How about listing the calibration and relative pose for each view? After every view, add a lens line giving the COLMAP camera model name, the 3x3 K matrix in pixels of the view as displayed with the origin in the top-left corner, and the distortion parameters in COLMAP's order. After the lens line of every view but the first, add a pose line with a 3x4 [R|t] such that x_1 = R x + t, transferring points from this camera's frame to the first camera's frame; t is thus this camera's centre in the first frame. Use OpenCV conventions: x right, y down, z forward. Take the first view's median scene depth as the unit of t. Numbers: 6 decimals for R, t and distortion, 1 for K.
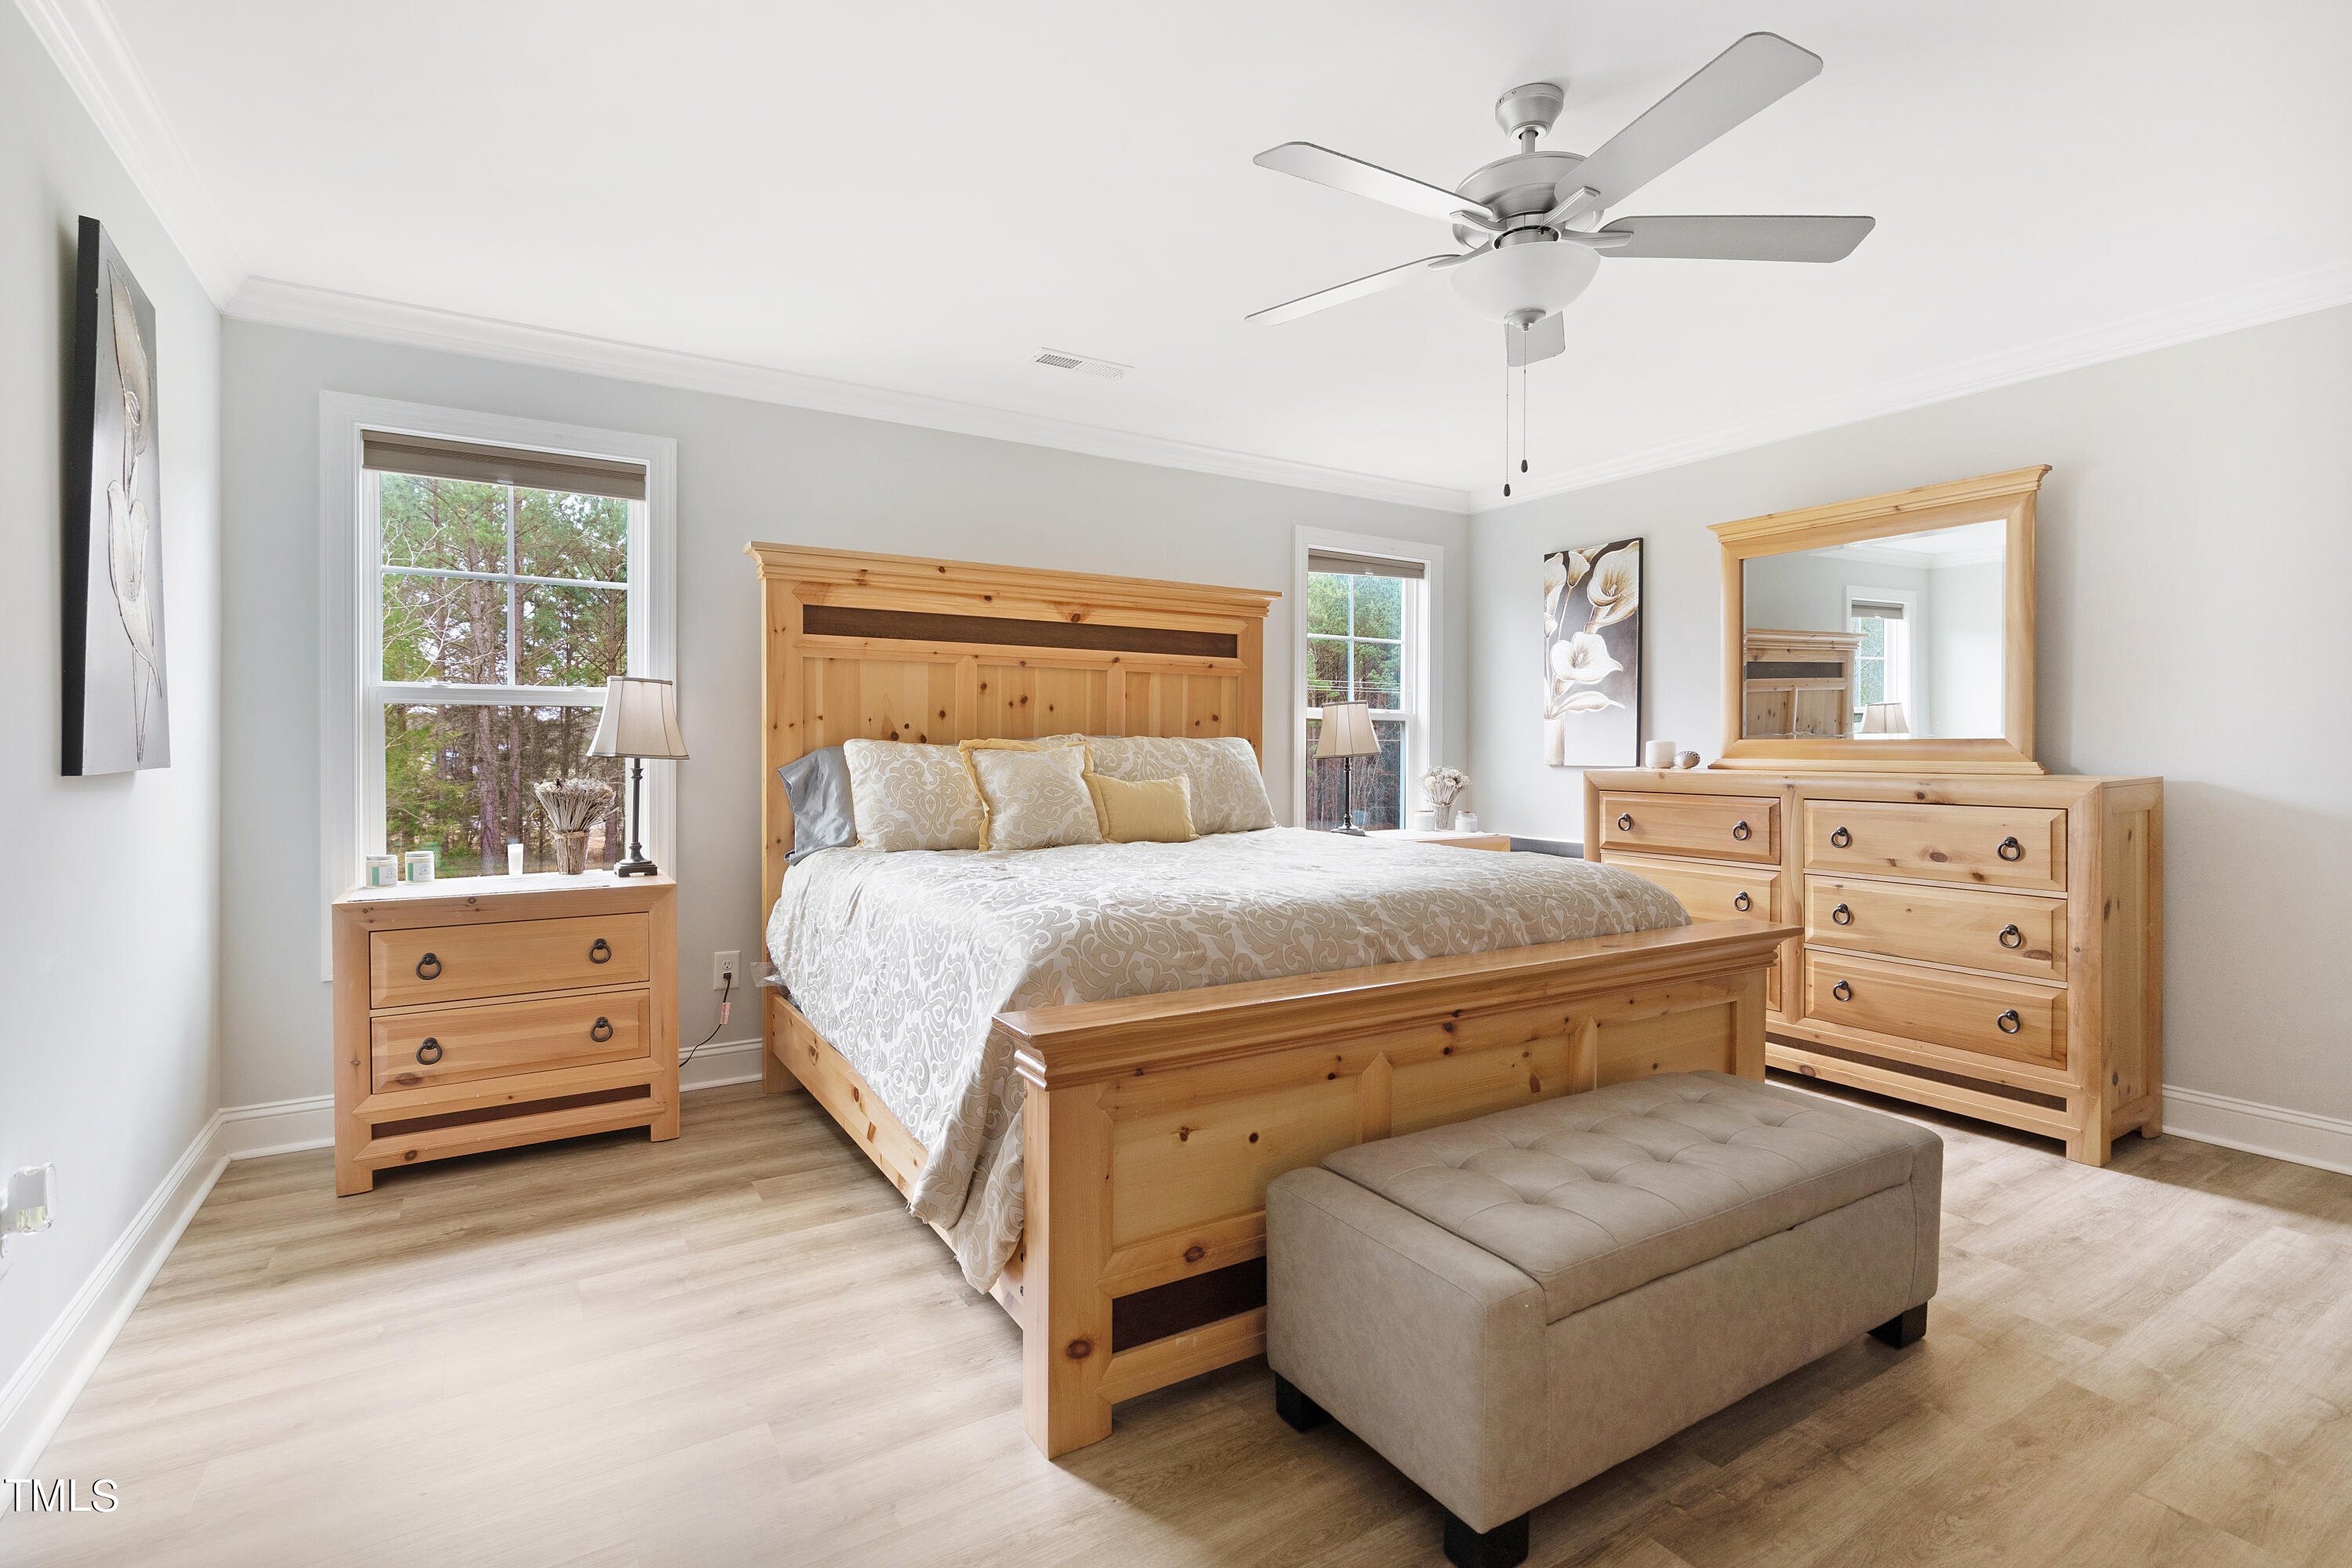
lens RADIAL K [[1081.1, 0, 1192.9], [0, 1081.1, 770.0], [0, 0, 1]] dist [-0.008964, 0.003237]
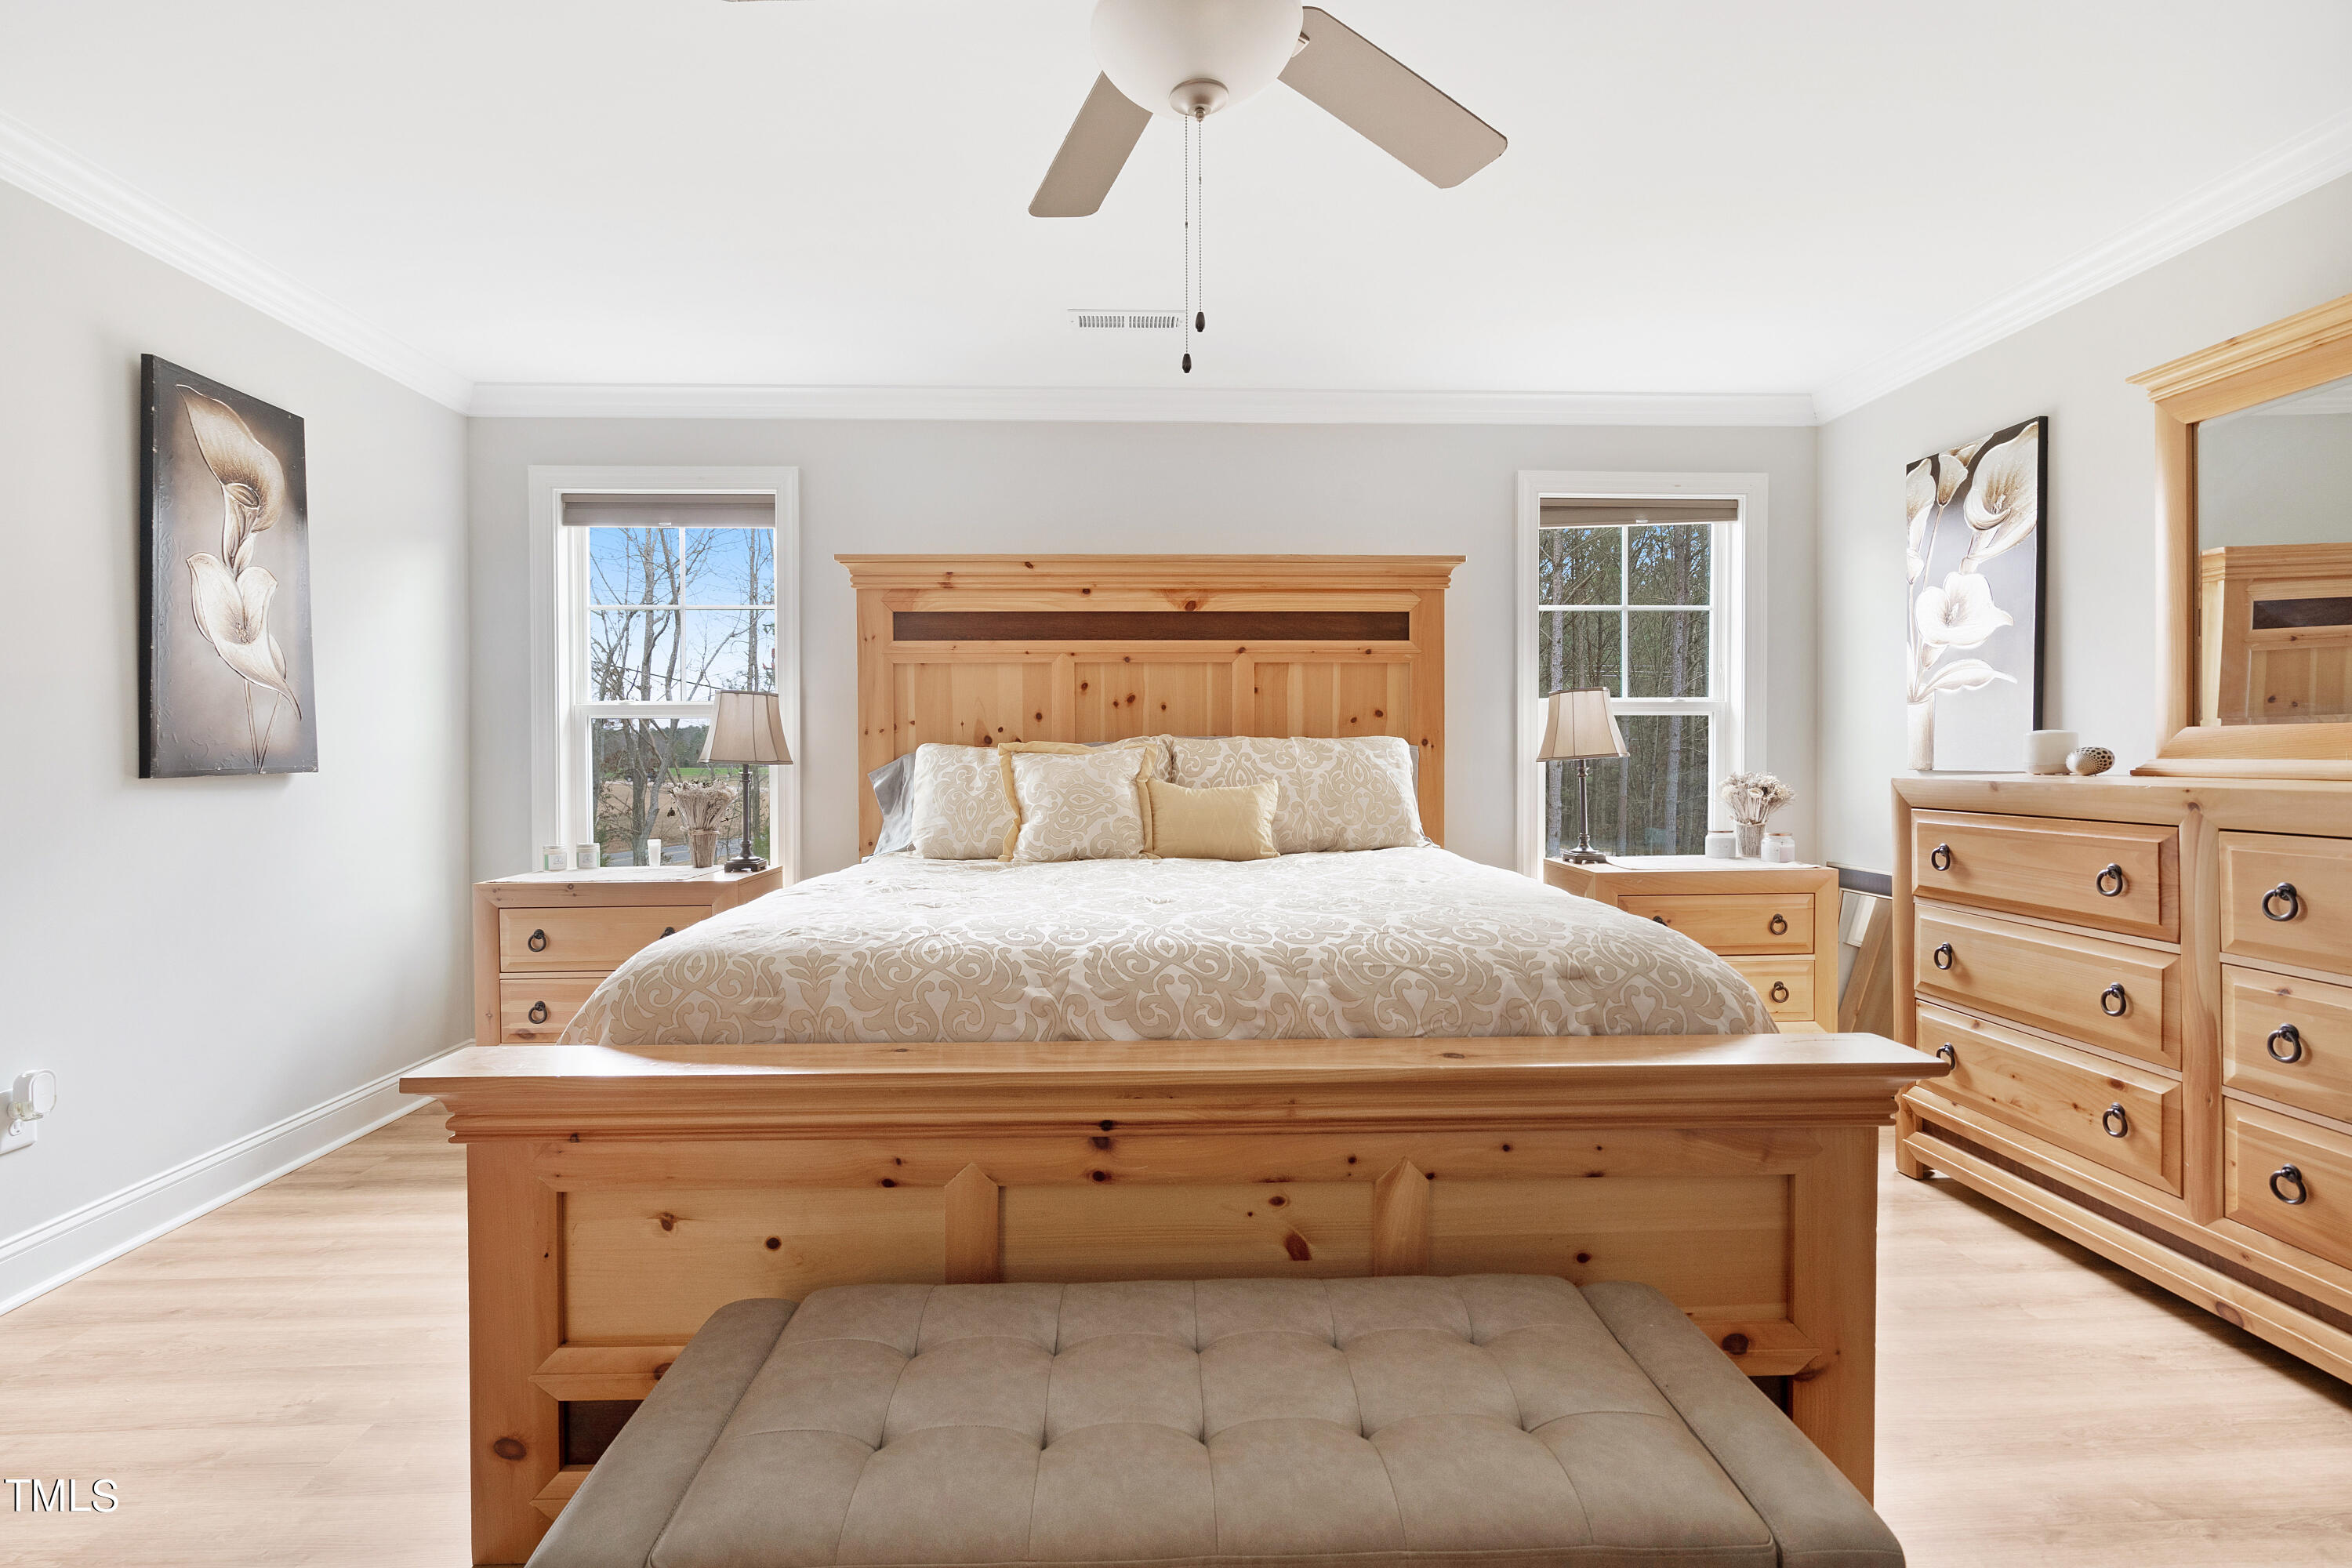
lens RADIAL K [[1081.1, 0, 1172.3], [0, 1081.1, 776.0], [0, 0, 1]] dist [-0.008964, 0.003237]
pose [[0.870481, 0.002728, -0.492195, 0.375507], [-0.002011, 0.999996, 0.001985, -0.001305], [0.492199, -0.000738, 0.870483, 0.247906]]
